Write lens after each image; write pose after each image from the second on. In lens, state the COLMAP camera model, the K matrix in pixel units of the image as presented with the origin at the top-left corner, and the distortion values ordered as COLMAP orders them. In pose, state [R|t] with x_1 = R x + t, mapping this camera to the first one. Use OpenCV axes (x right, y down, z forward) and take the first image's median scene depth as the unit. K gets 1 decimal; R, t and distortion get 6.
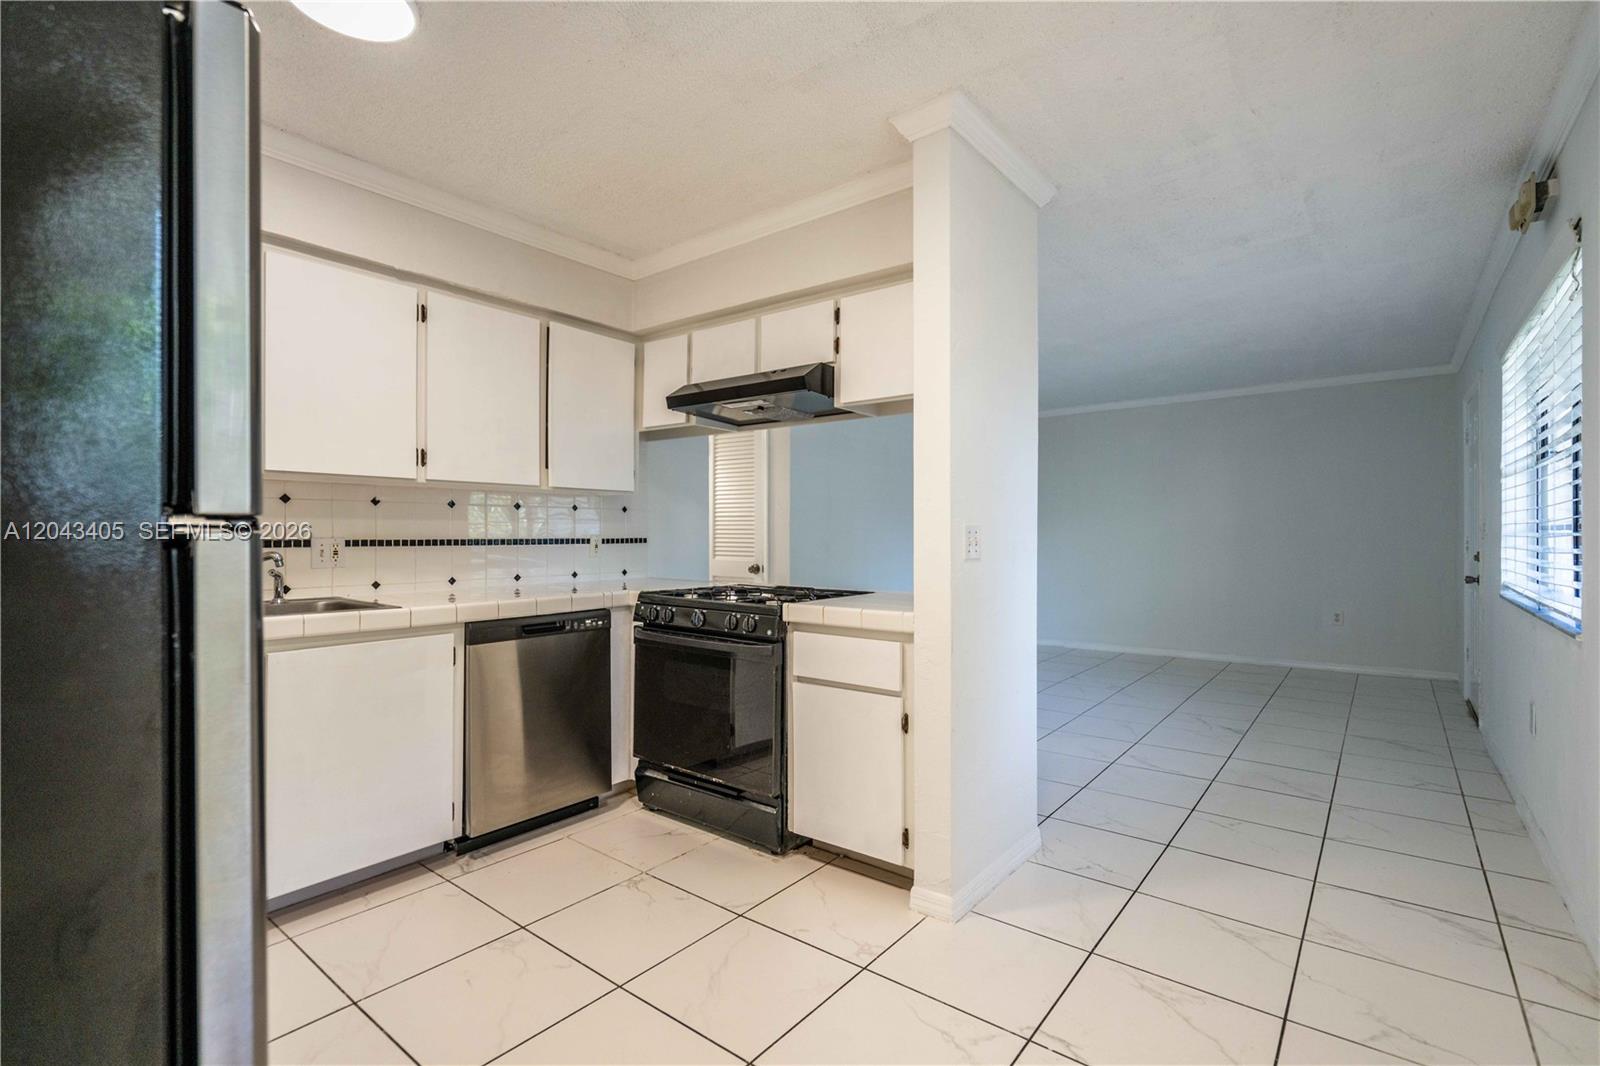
lens RADIAL K [[741.4, 0, 812.8], [0, 741.4, 529.1], [0, 0, 1]] dist [-0.005409, -0.001344]
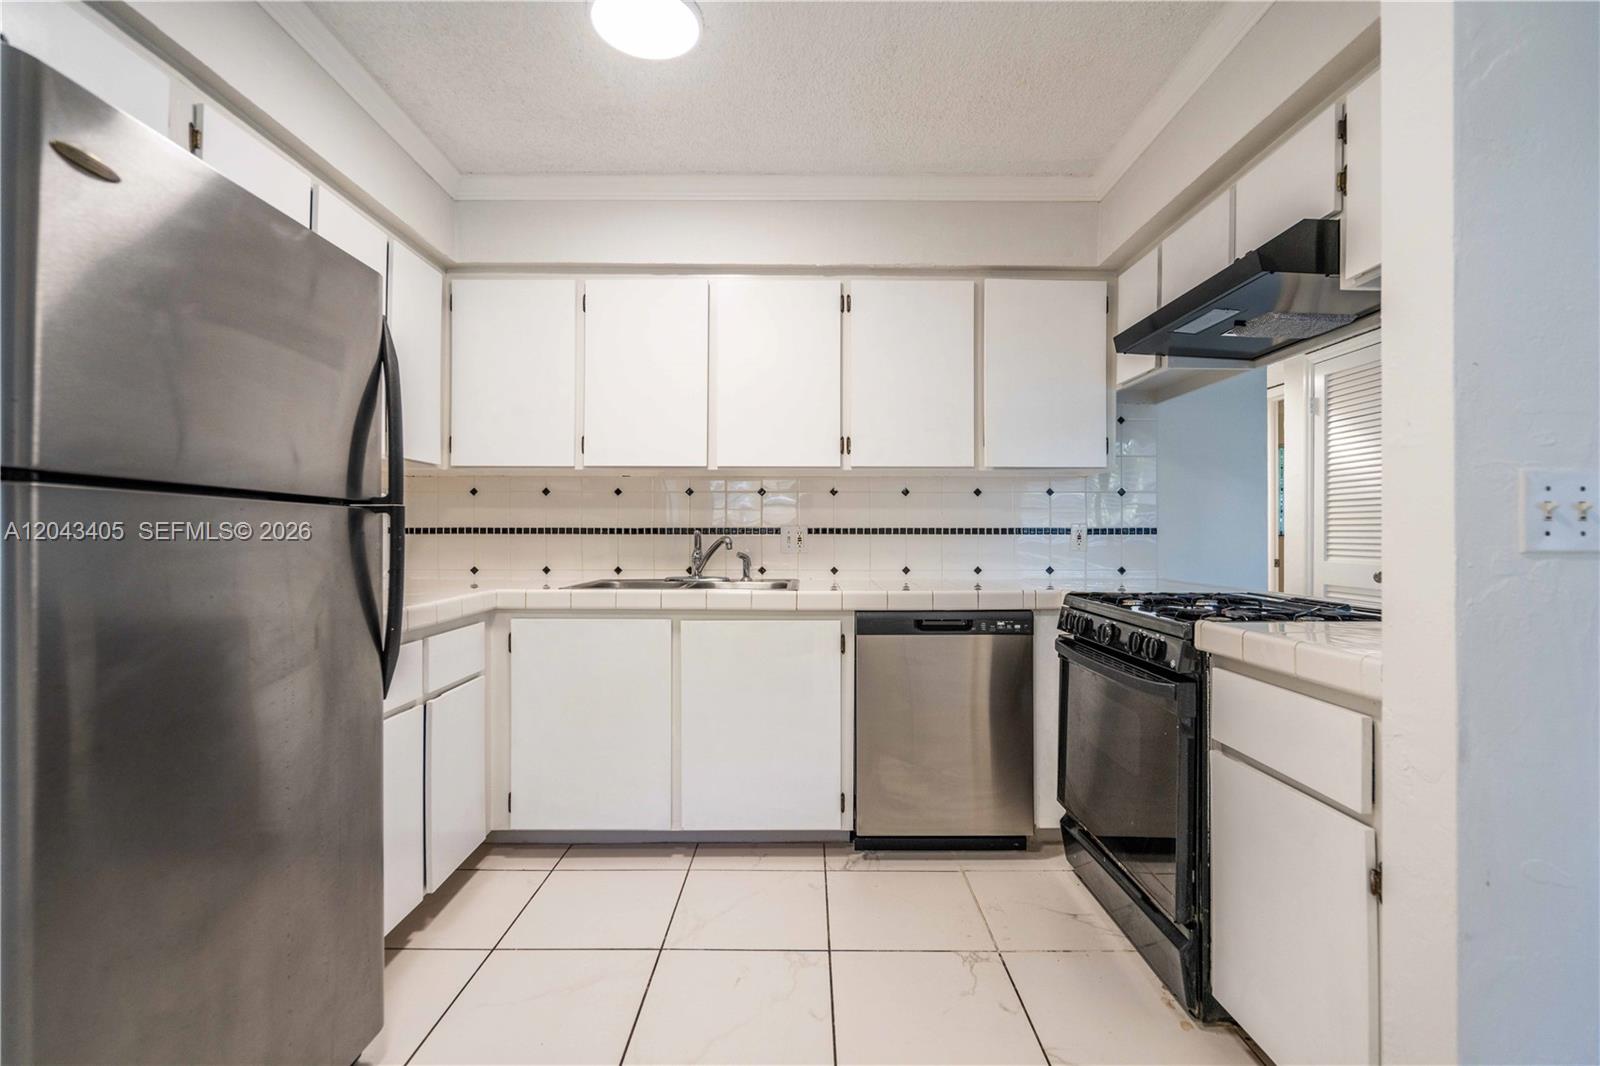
lens RADIAL K [[741.4, 0, 794.4], [0, 741.4, 530.5], [0, 0, 1]] dist [-0.005409, -0.001344]
pose [[0.605988, -0.005421, -0.795455, 0.232138], [0.004429, 0.999984, -0.003440, 0.022420], [0.795462, -0.001439, 0.606002, 0.321700]]
